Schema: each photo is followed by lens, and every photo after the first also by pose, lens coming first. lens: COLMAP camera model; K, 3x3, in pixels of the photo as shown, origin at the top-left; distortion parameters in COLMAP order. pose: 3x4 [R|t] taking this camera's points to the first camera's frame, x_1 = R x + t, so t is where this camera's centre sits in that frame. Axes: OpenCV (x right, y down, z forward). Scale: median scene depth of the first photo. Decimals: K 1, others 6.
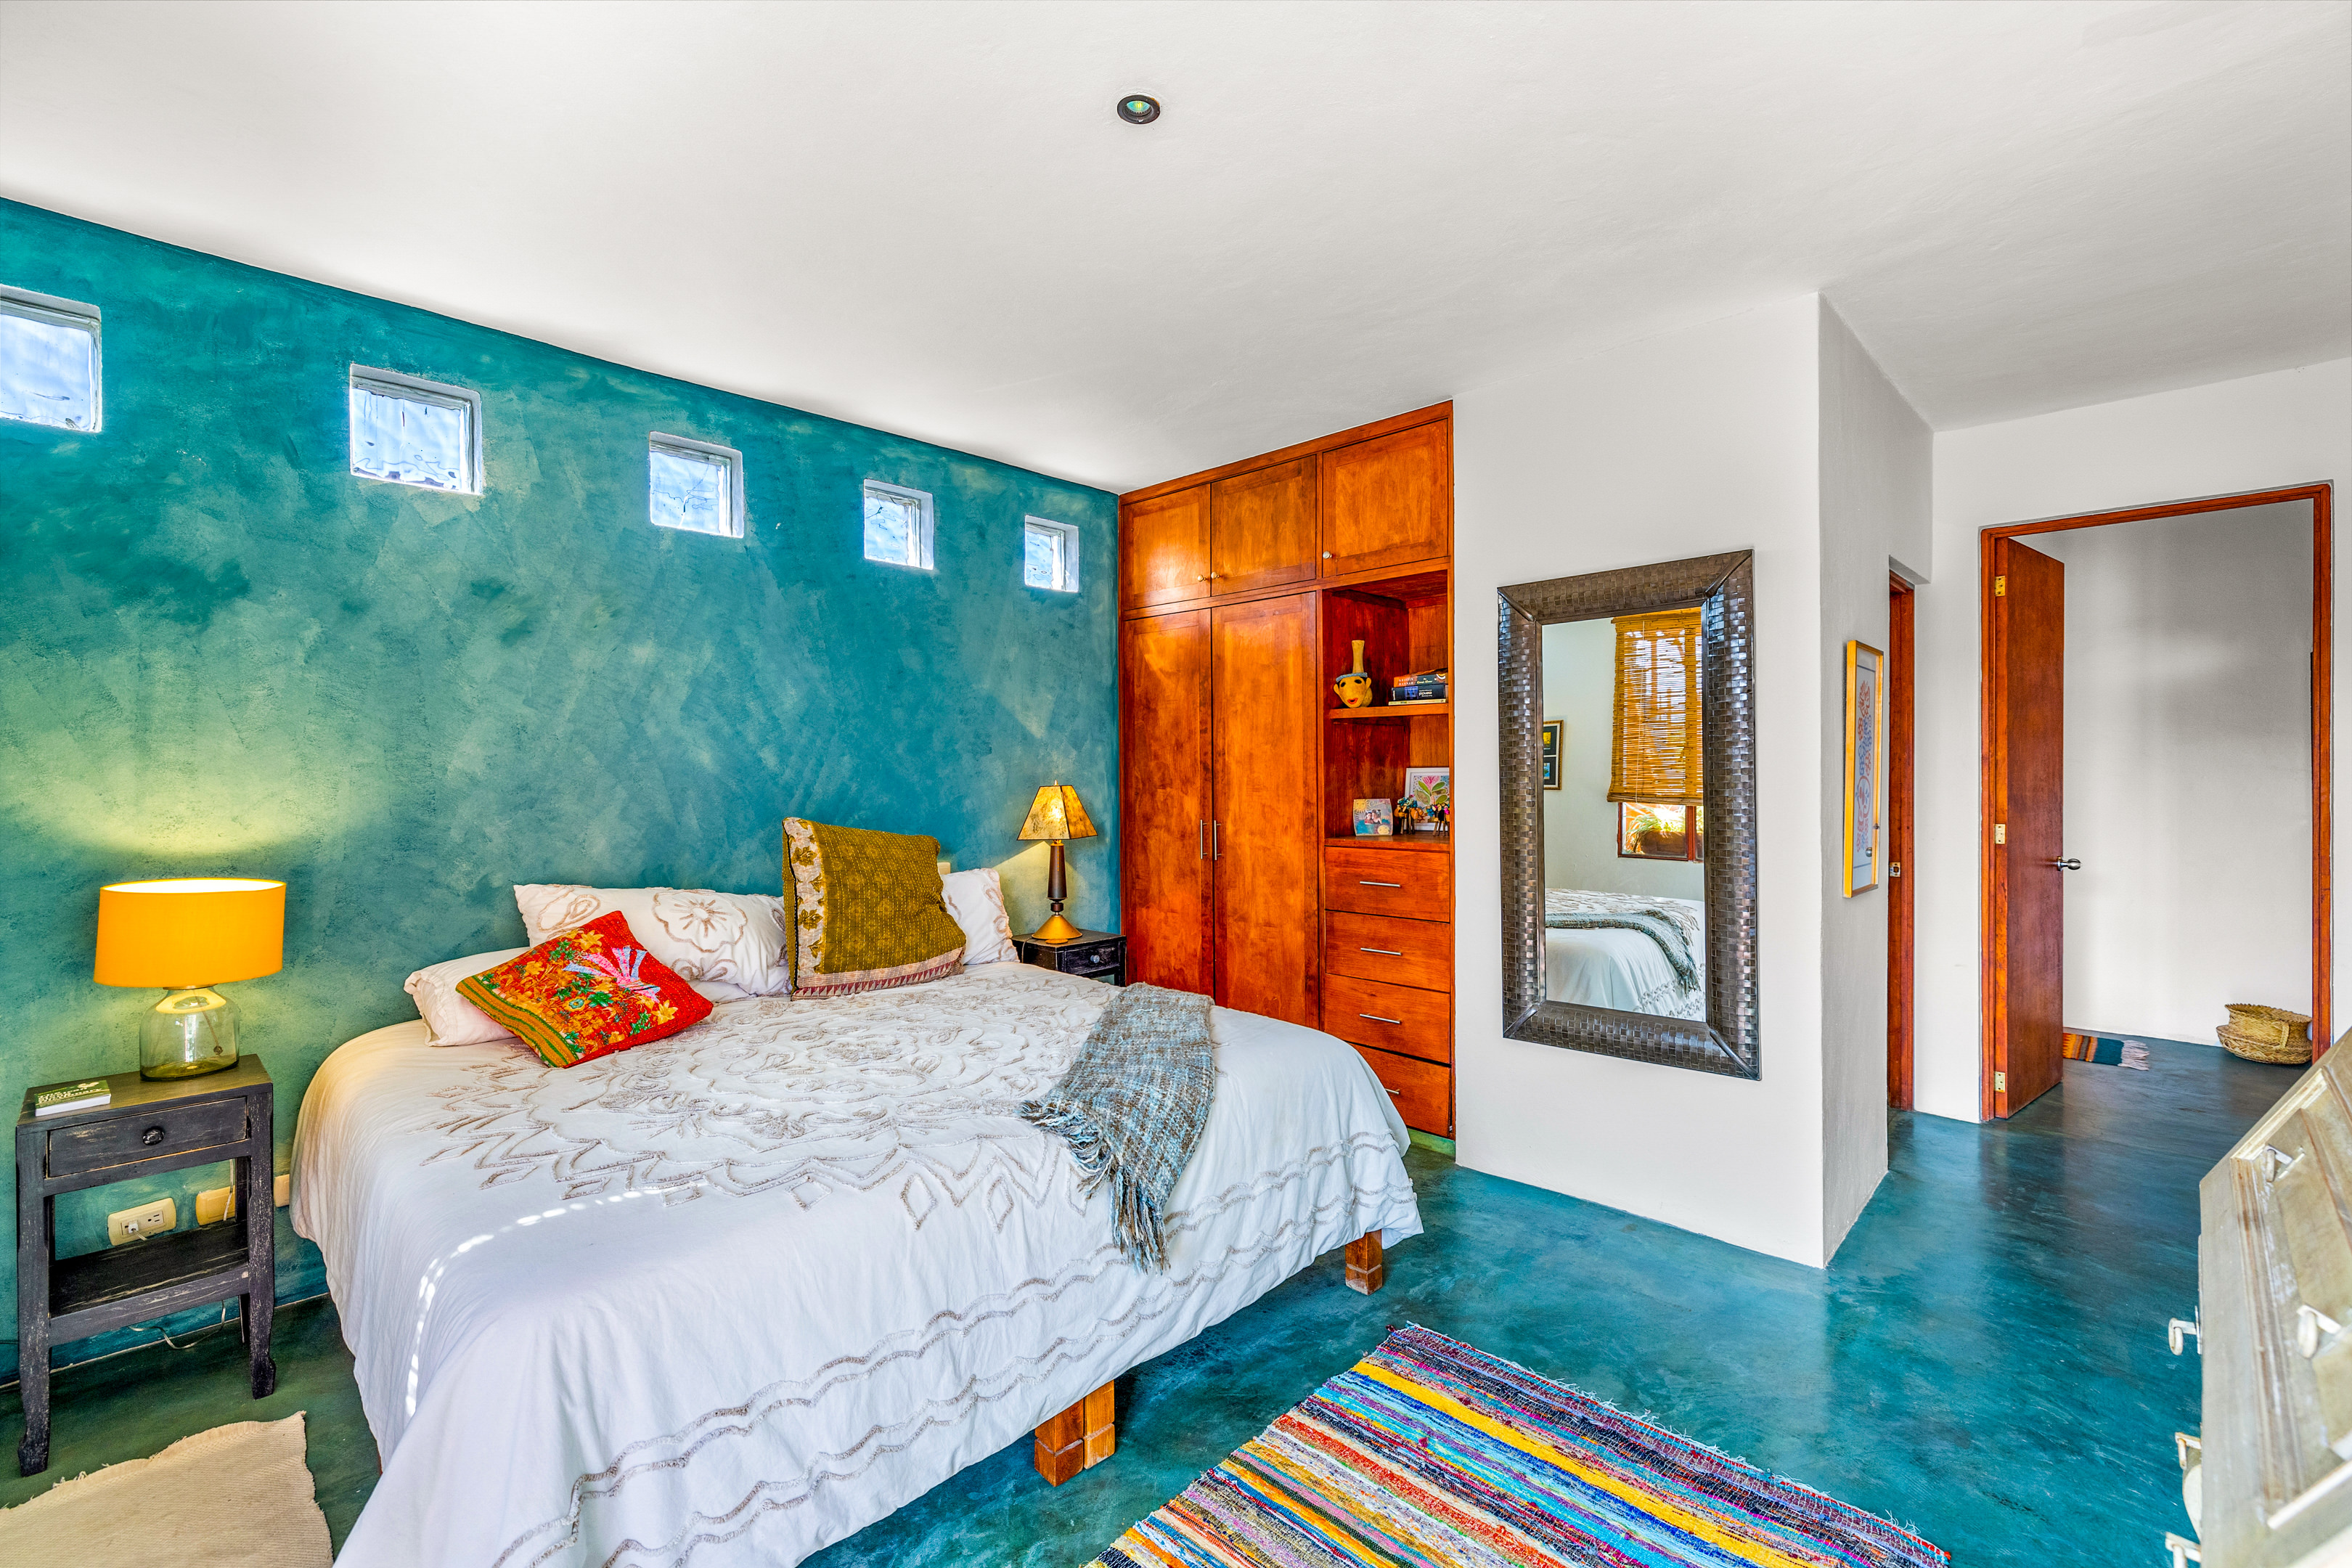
lens RADIAL K [[1021.4, 0, 1199.2], [0, 1021.4, 782.8], [0, 0, 1]] dist [0.011025, 0.000012]
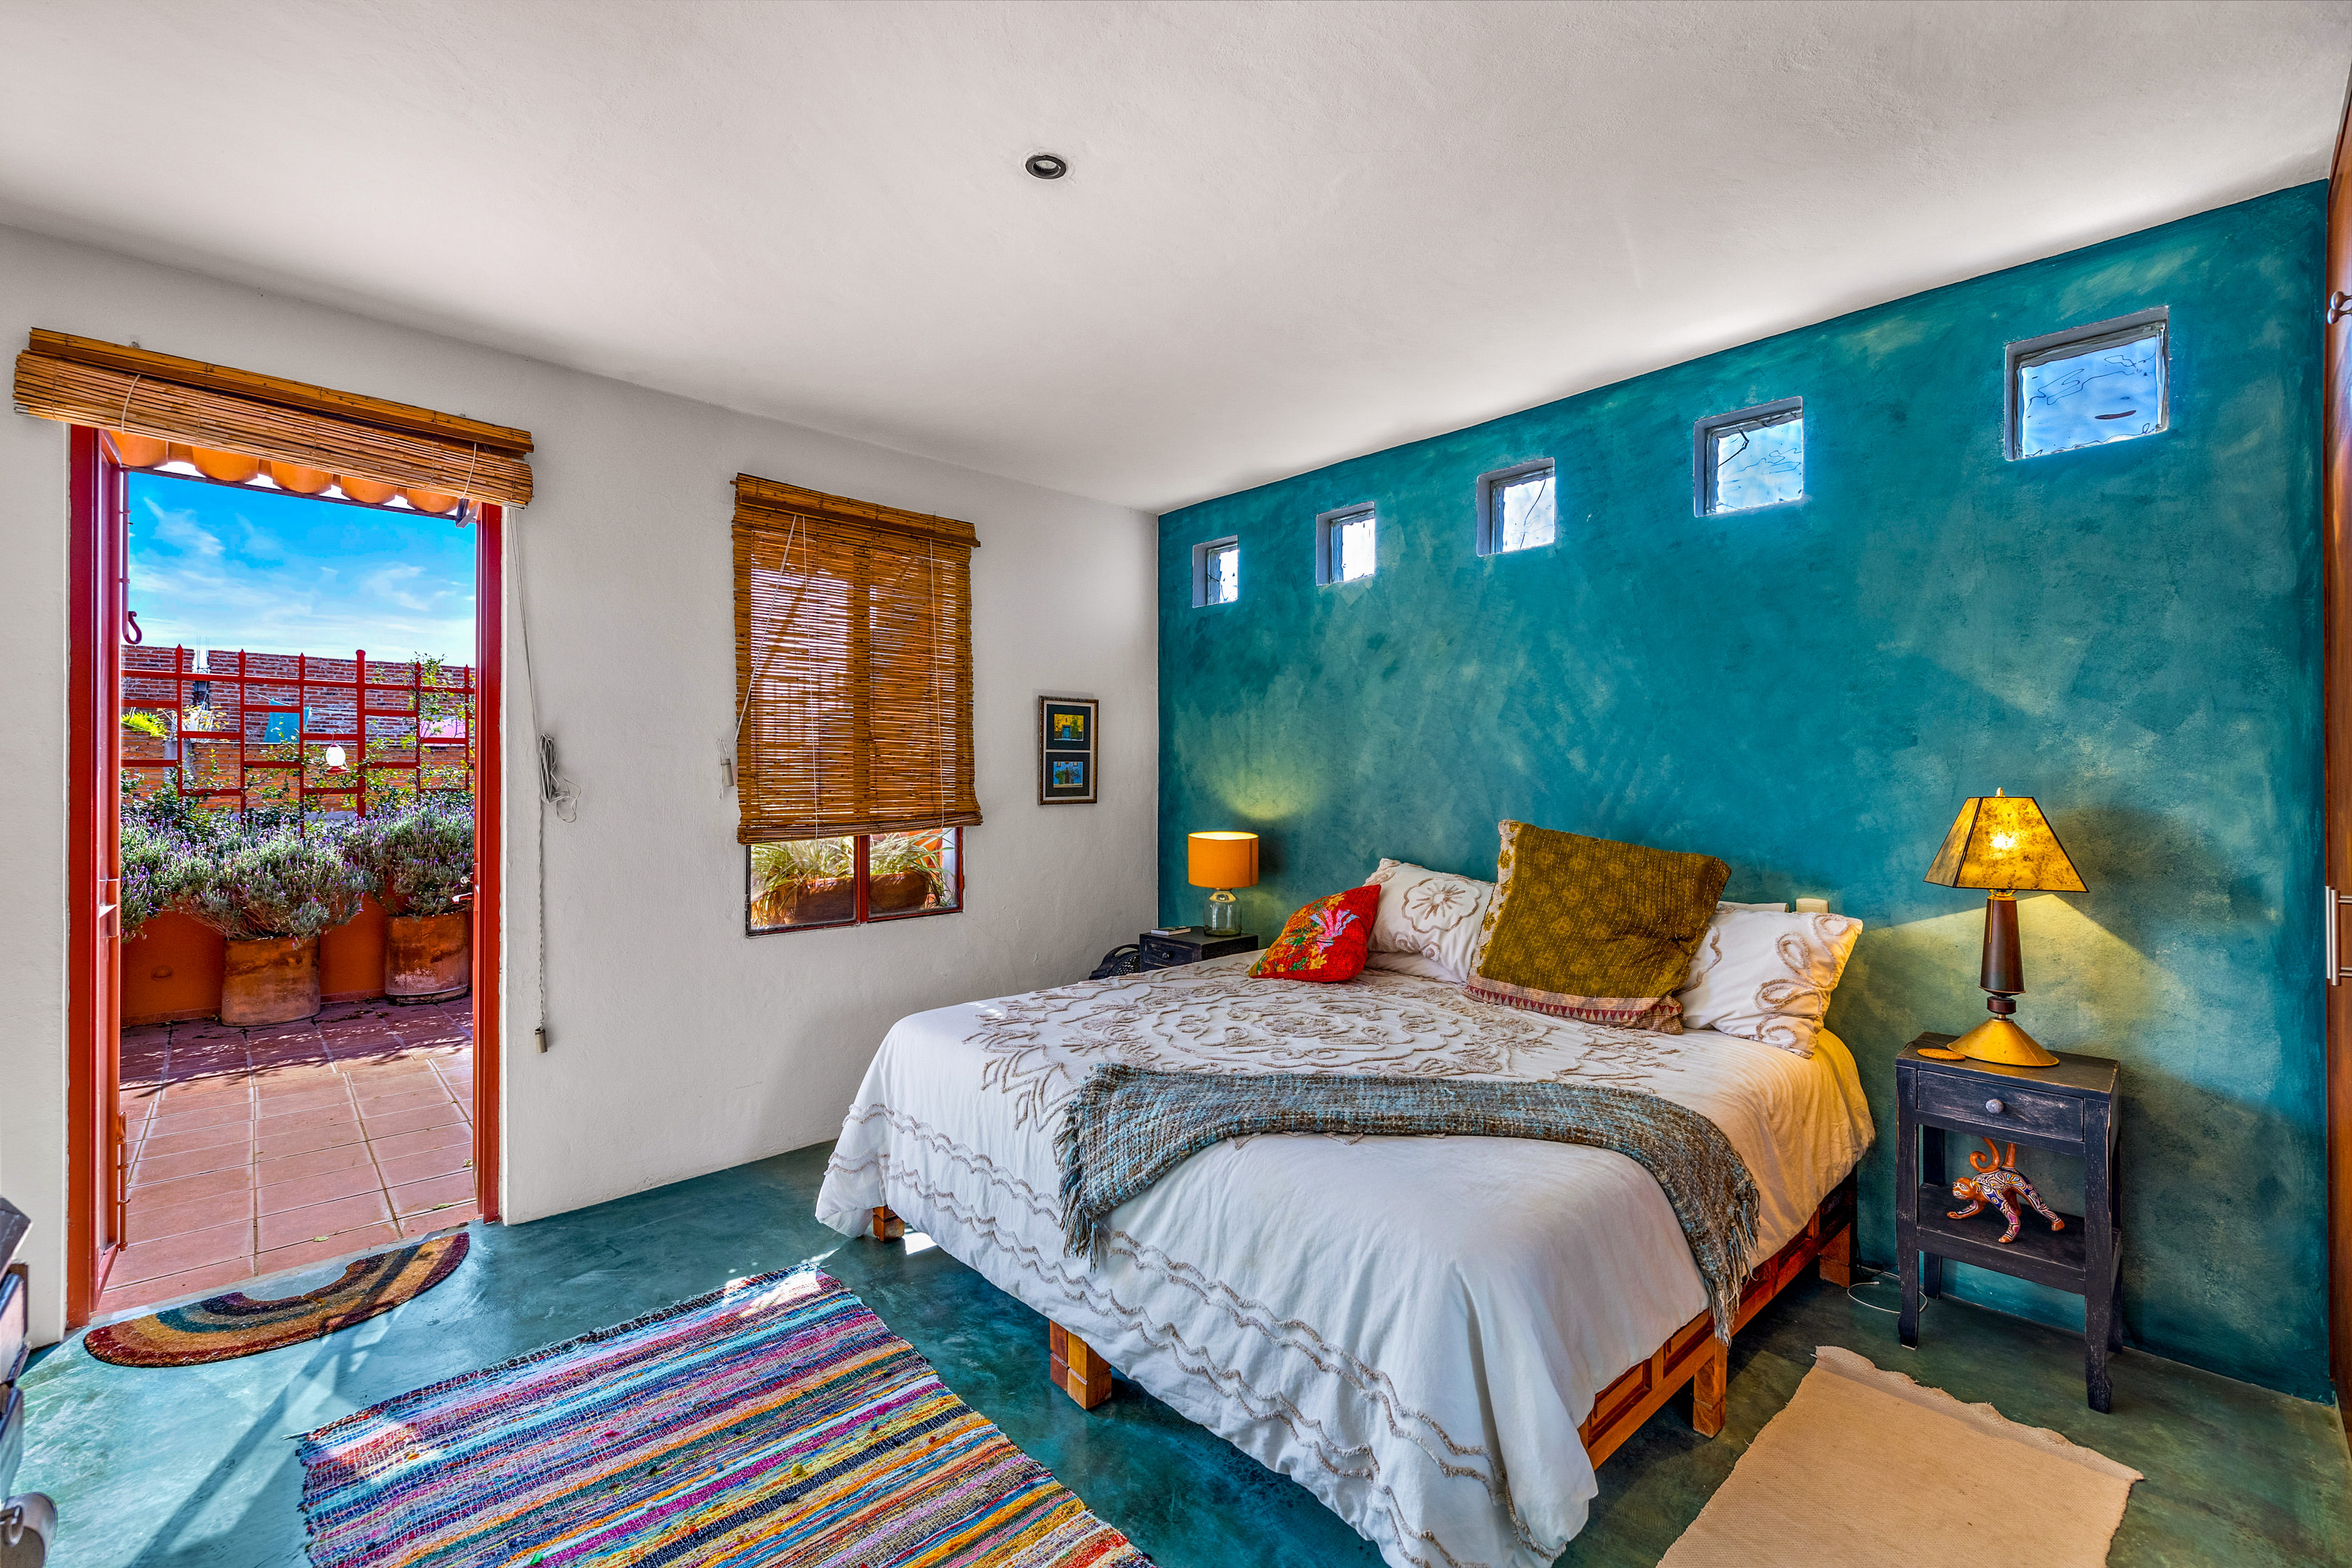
lens RADIAL K [[1021.4, 0, 1179.3], [0, 1021.4, 781.9], [0, 0, 1]] dist [0.011025, 0.000012]
pose [[-0.067426, 0.009670, -0.997677, 0.620436], [-0.006968, 0.999924, 0.010163, -0.011076], [0.997700, 0.007637, -0.067354, 0.739641]]
